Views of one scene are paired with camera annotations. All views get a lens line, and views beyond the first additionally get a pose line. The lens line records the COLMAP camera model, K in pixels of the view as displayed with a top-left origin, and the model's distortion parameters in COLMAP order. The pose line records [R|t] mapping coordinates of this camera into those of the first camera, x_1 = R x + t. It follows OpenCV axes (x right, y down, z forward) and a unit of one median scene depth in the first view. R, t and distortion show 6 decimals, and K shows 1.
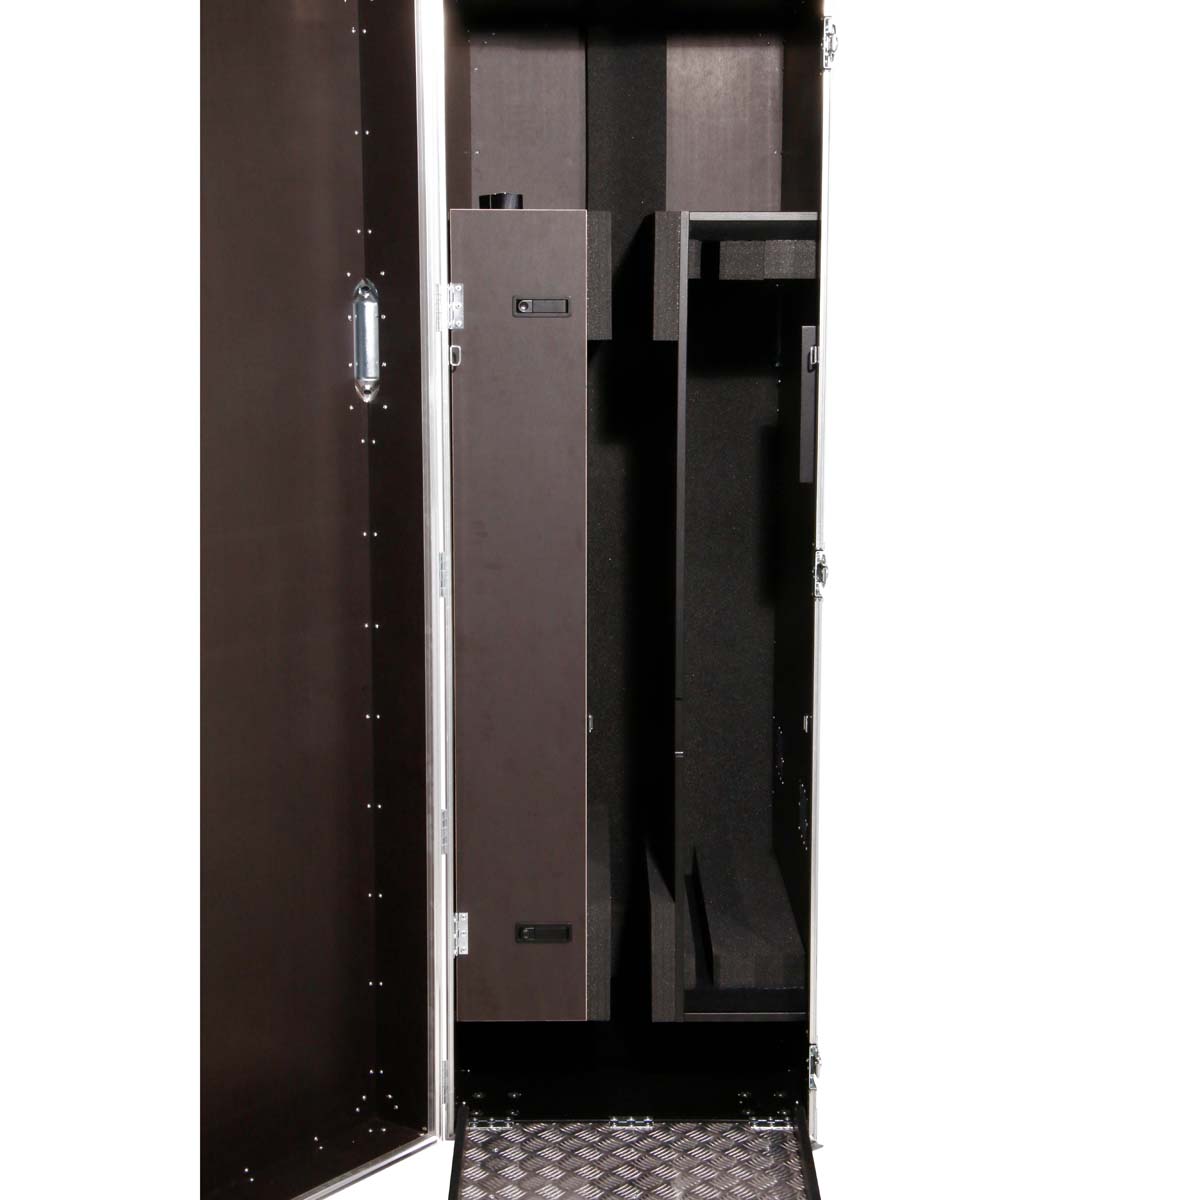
lens RADIAL K [[2660.8, 0, 600.5], [0, 2660.8, 617.1], [0, 0, 1]] dist [0.396474, 0.423344]
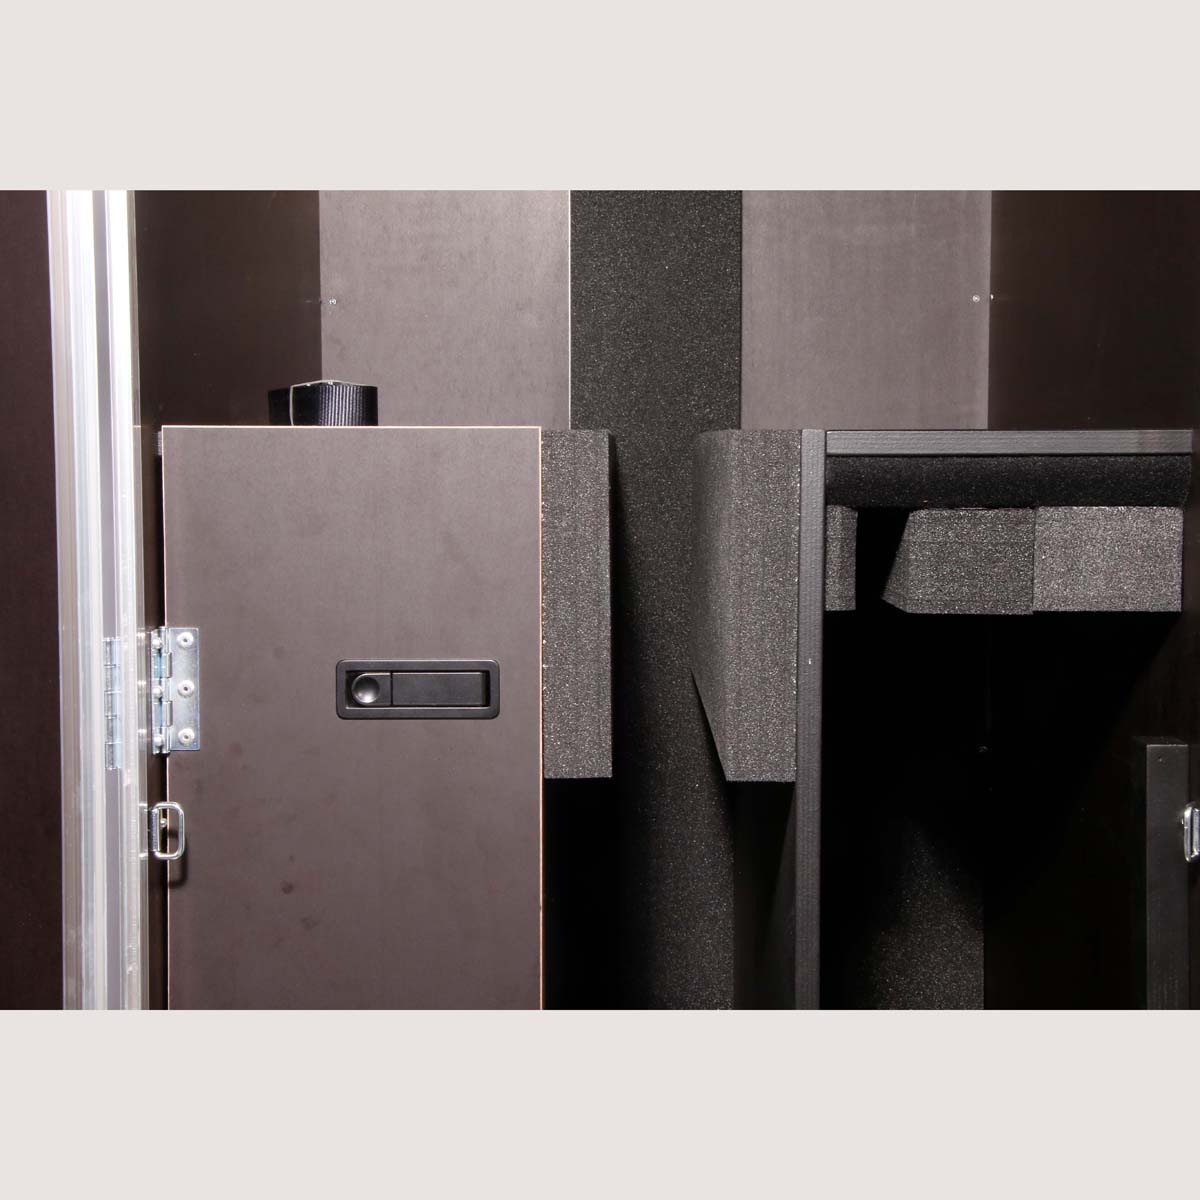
lens RADIAL K [[3349.9, 0, 600.0], [0, 3349.9, 600.0], [0, 0, 1]] dist [0.445748, 0.090396]
pose [[0.999982, -0.001838, -0.005685, 0.005194], [0.001292, 0.995522, -0.094521, -0.085012], [0.005833, 0.094512, 0.995507, 0.548396]]
